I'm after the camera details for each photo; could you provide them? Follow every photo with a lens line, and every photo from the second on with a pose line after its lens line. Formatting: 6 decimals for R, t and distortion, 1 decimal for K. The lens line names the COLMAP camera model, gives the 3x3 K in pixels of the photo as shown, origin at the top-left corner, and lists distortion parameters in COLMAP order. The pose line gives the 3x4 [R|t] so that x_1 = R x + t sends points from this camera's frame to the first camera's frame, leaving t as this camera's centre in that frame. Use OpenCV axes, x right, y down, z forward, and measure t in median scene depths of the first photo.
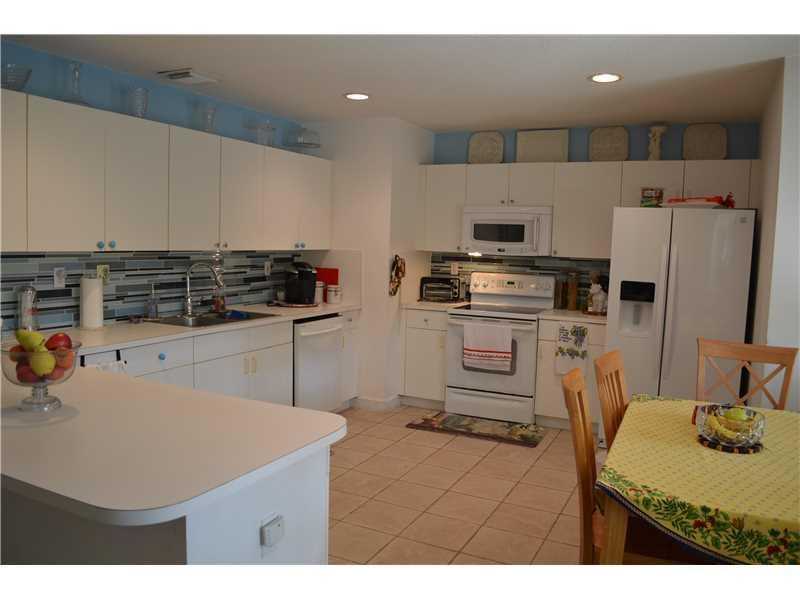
lens RADIAL K [[640.4, 0, 405.1], [0, 640.4, 298.5], [0, 0, 1]] dist [-0.086046, 0.018245]
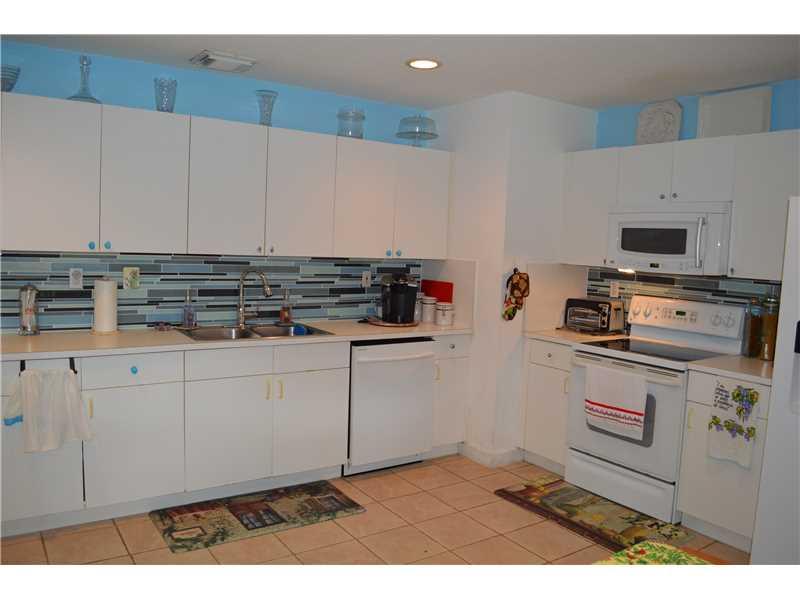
lens RADIAL K [[640.4, 0, 405.1], [0, 640.4, 298.5], [0, 0, 1]] dist [-0.086046, 0.018245]
pose [[0.869436, 0.050933, -0.491413, 0.263733], [-0.061613, 0.998085, -0.005561, -0.019477], [0.490188, 0.035113, 0.870909, 0.272838]]
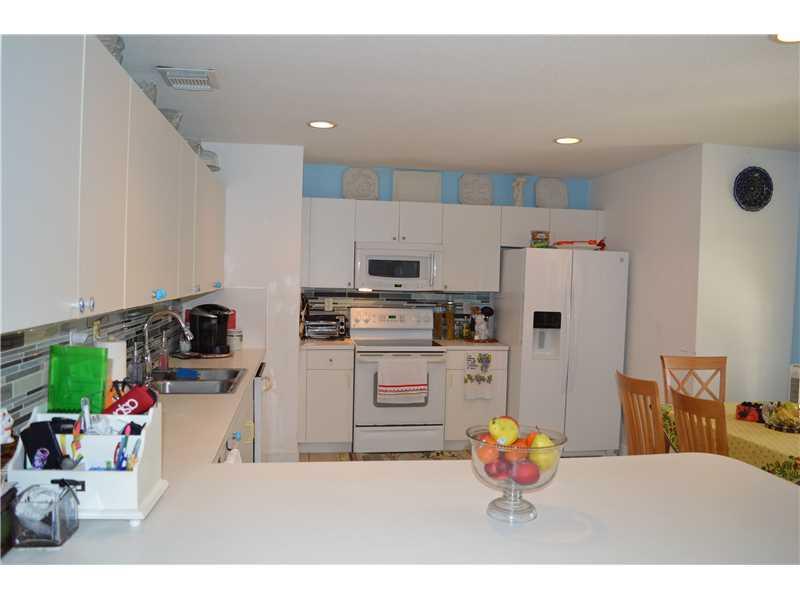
lens RADIAL K [[640.4, 0, 405.1], [0, 640.4, 298.5], [0, 0, 1]] dist [-0.086046, 0.018245]
pose [[0.816232, -0.030544, 0.576917, -0.447472], [0.052501, 0.998391, -0.021421, -0.033567], [-0.575334, 0.047773, 0.816522, 0.160876]]
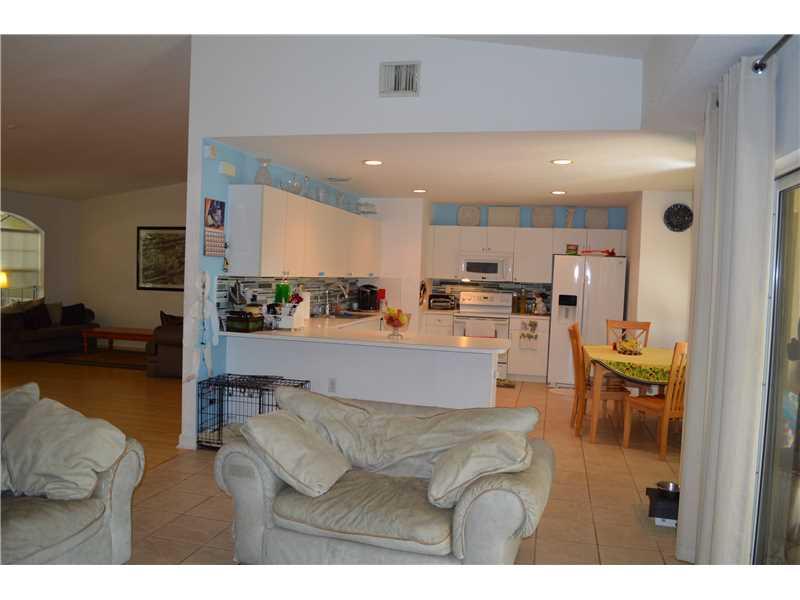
lens RADIAL K [[640.4, 0, 405.1], [0, 640.4, 298.5], [0, 0, 1]] dist [-0.086046, 0.018245]
pose [[0.975490, -0.002338, 0.220033, -0.439159], [0.011781, 0.999064, -0.041612, 0.047785], [-0.219730, 0.043184, 0.974604, -0.620064]]
